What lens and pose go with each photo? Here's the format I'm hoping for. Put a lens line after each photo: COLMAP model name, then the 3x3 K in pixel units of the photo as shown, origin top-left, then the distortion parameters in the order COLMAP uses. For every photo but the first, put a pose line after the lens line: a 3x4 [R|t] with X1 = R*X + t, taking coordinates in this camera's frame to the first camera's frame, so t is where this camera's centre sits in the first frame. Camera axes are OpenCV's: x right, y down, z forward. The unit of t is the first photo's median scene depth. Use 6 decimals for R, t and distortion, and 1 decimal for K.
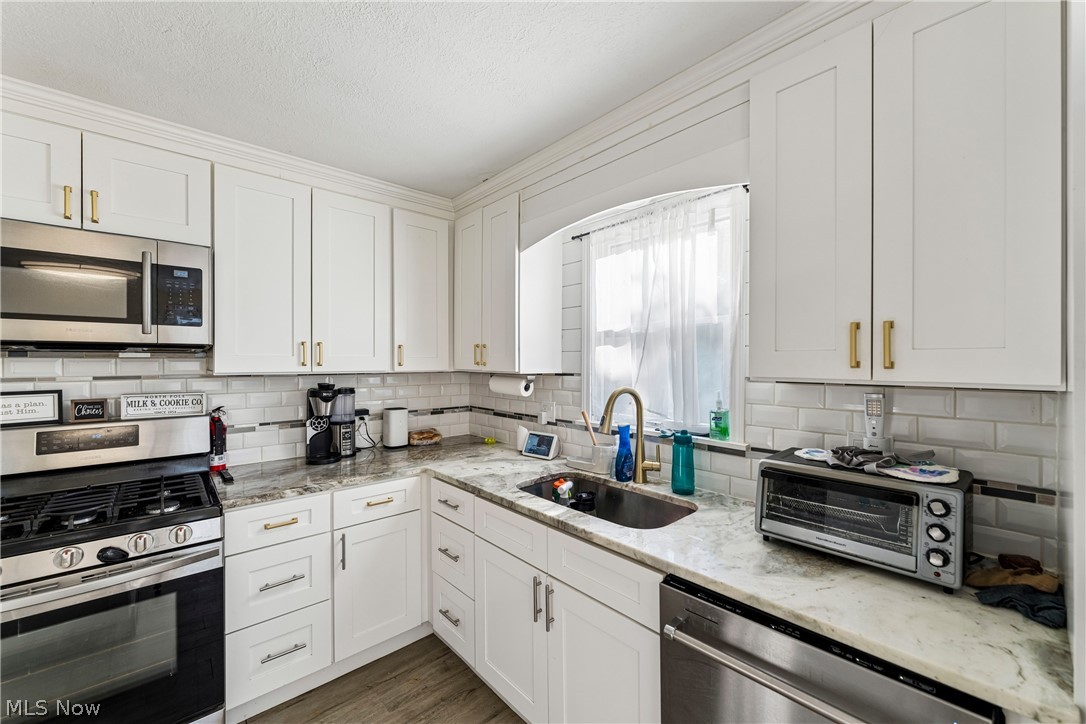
lens RADIAL K [[437.7, 0, 541.3], [0, 437.7, 362.1], [0, 0, 1]] dist [0.012696, -0.000067]
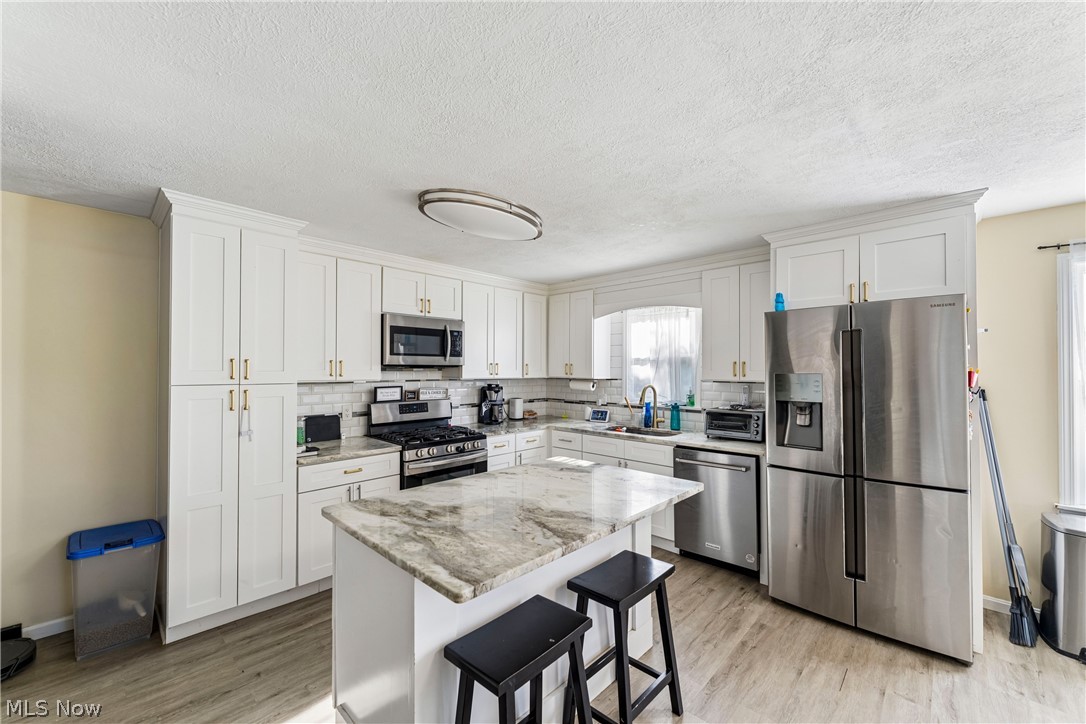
lens RADIAL K [[437.7, 0, 544.5], [0, 437.7, 364.3], [0, 0, 1]] dist [0.012696, -0.000067]
pose [[0.996595, 0.002819, 0.082409, -0.497924], [-0.001804, 0.999922, -0.012395, -0.017284], [-0.082437, 0.012204, 0.996522, -1.117106]]
